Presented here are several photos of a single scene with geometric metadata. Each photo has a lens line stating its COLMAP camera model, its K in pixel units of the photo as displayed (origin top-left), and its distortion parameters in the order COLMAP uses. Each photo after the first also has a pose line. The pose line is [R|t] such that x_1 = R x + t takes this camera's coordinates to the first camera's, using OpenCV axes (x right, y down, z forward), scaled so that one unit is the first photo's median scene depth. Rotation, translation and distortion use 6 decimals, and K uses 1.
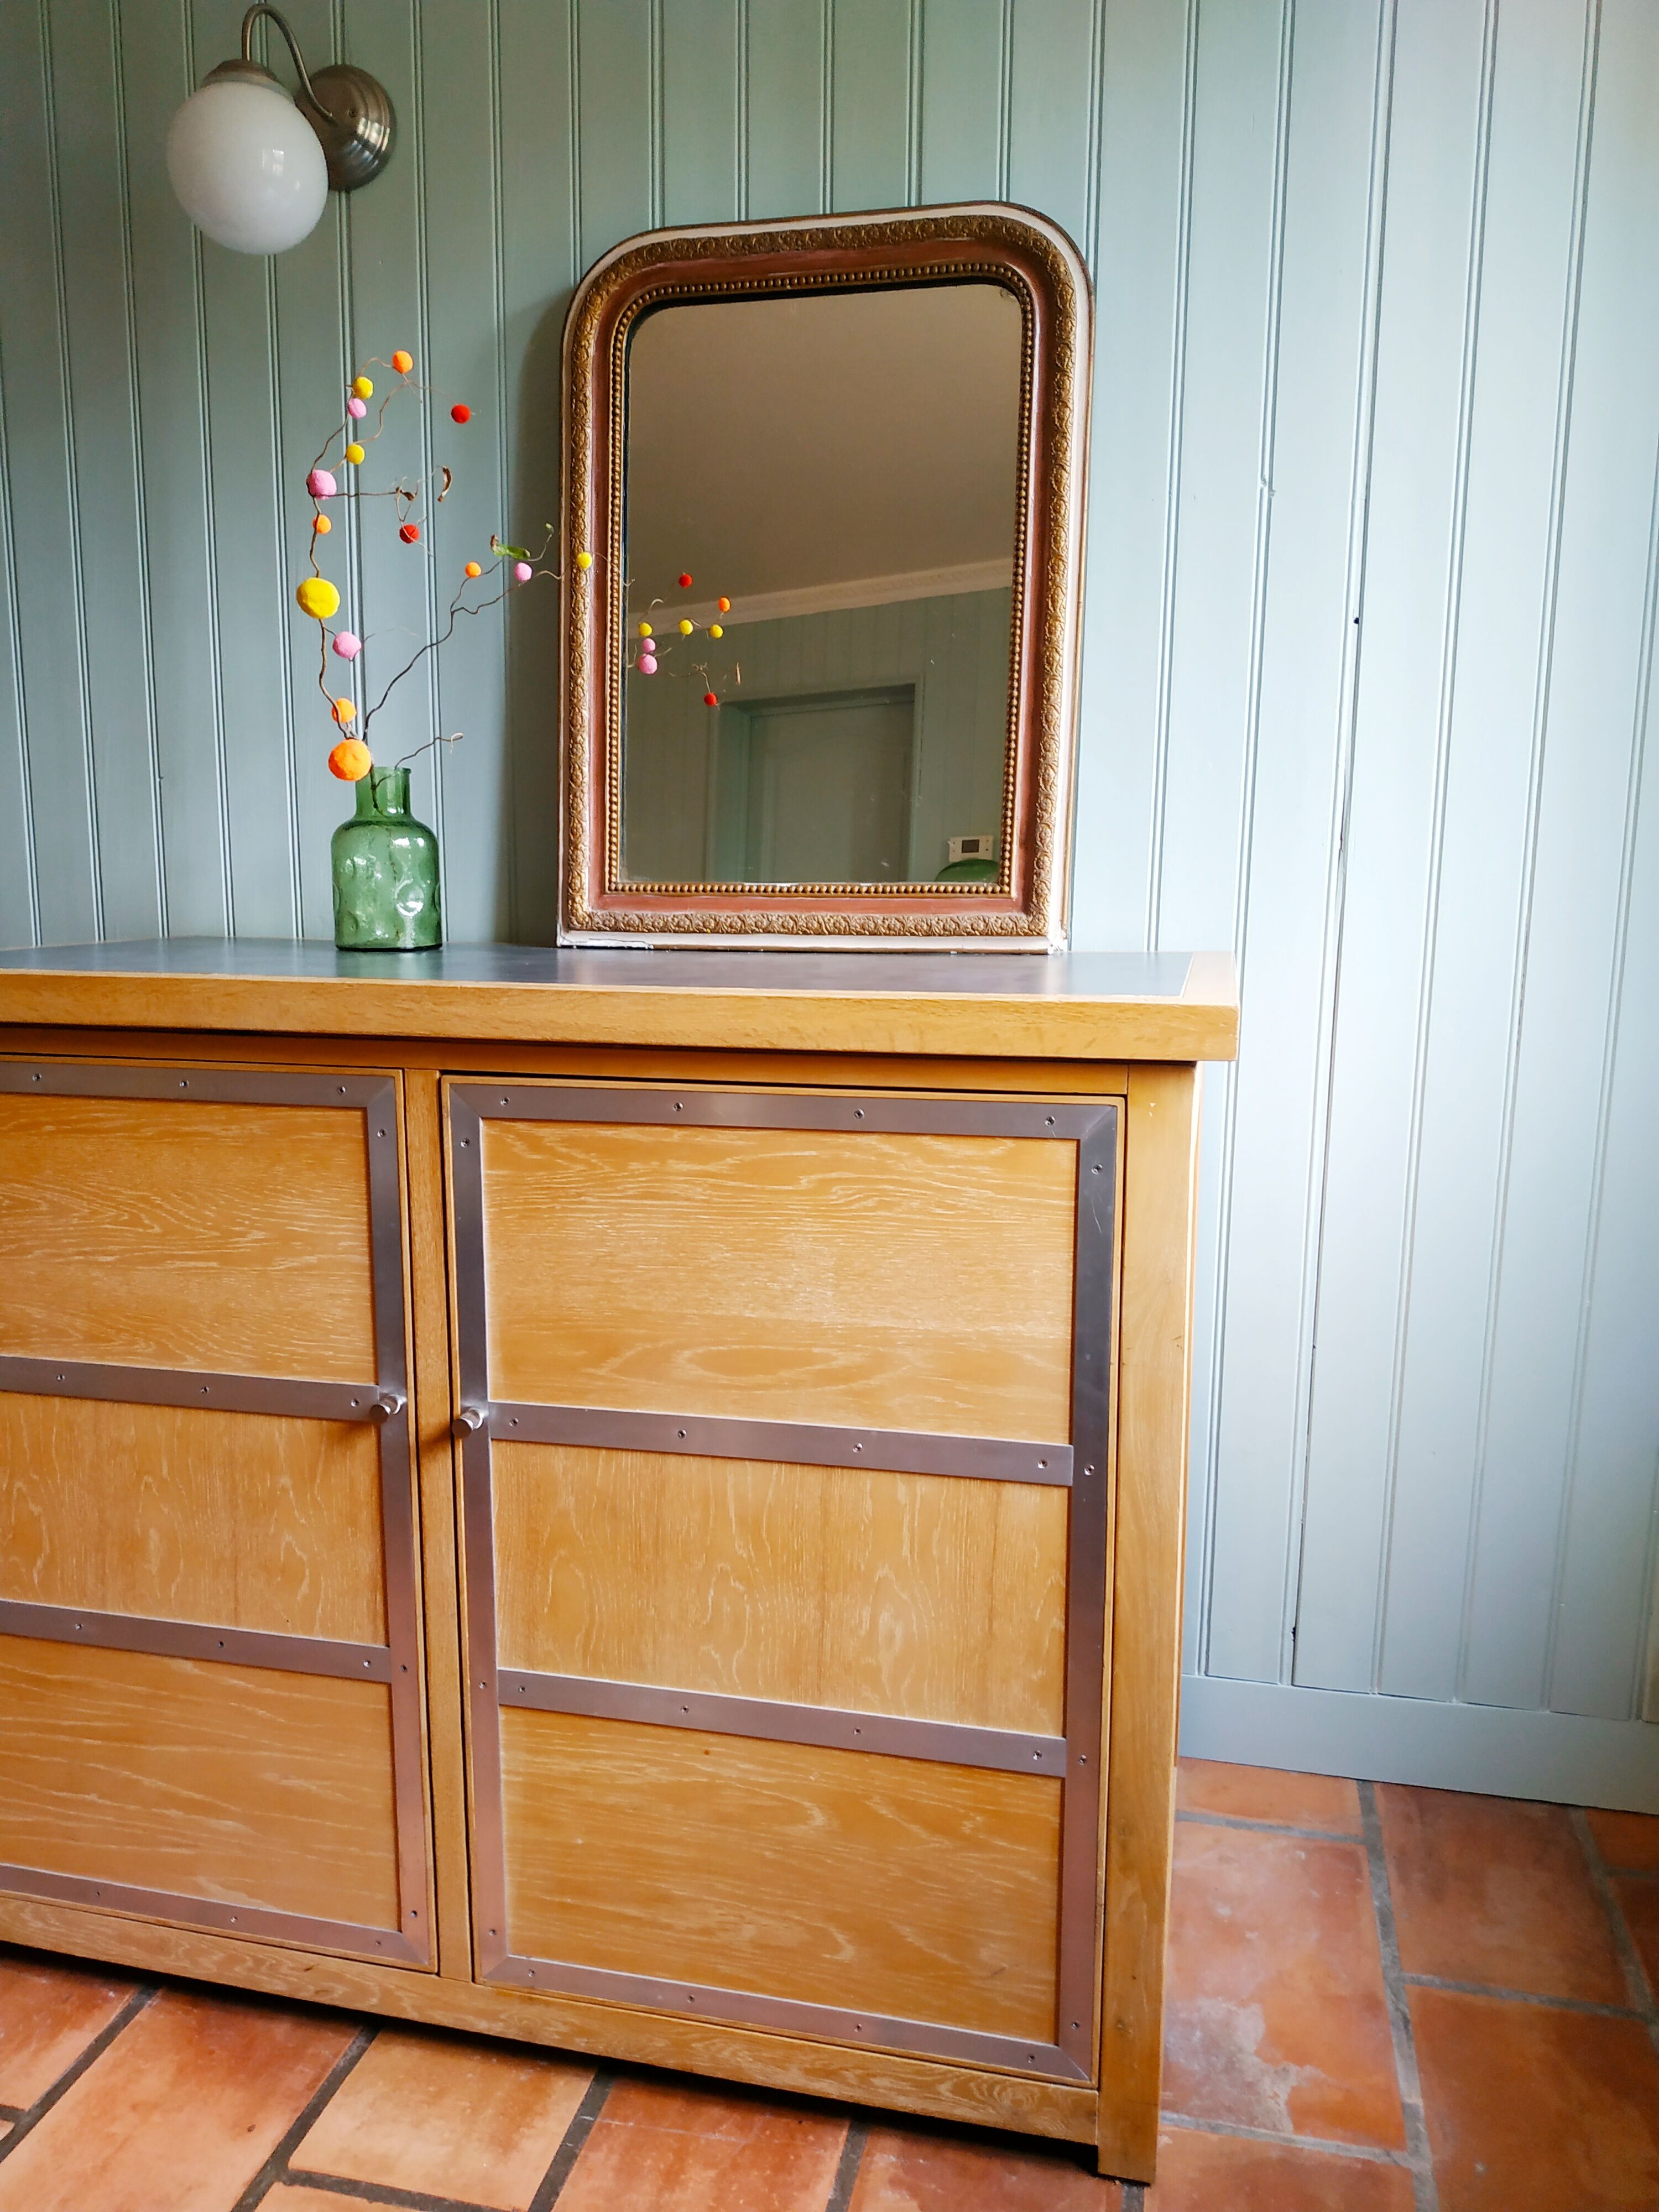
lens RADIAL K [[1525.4, 0, 829.5], [0, 1525.4, 1106.0], [0, 0, 1]] dist [0.035590, -0.074935]
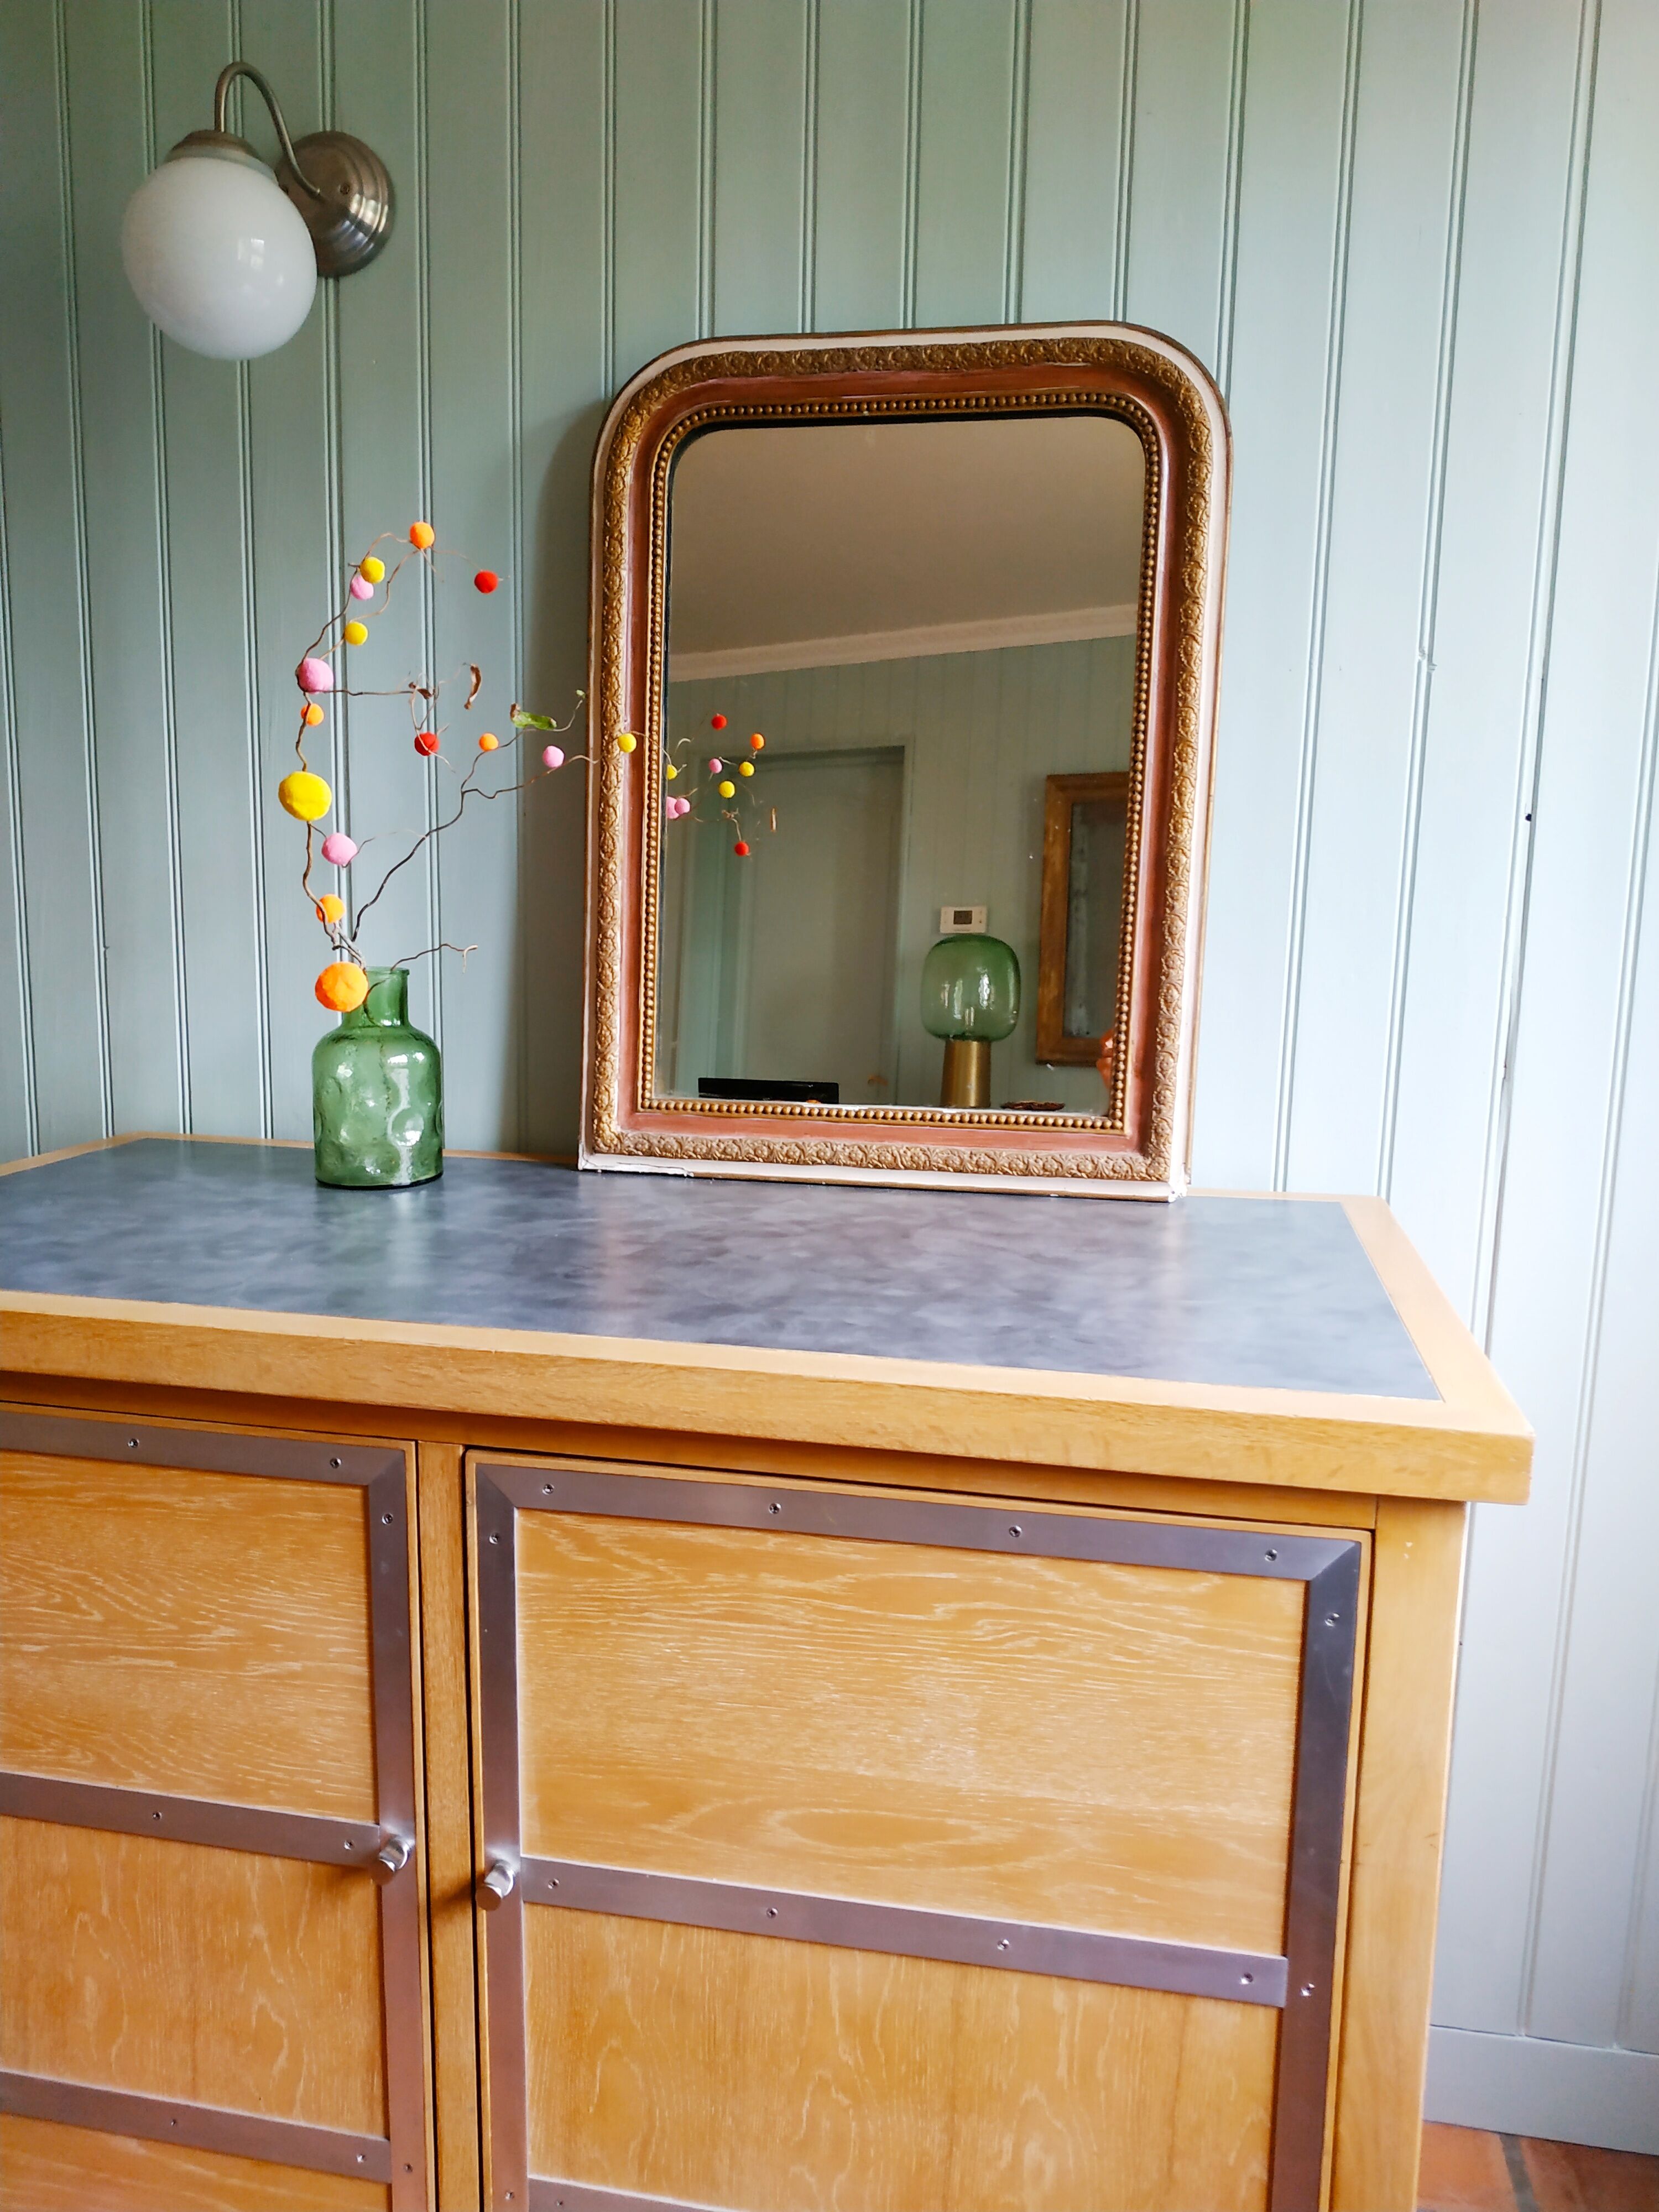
lens RADIAL K [[1518.5, 0, 829.5], [0, 1518.5, 1106.0], [0, 0, 1]] dist [-0.003969, -0.001658]
pose [[0.999500, 0.005894, 0.031064, -0.086468], [-0.005595, 0.999937, -0.009713, -0.175277], [-0.031120, 0.009534, 0.999470, 0.202056]]
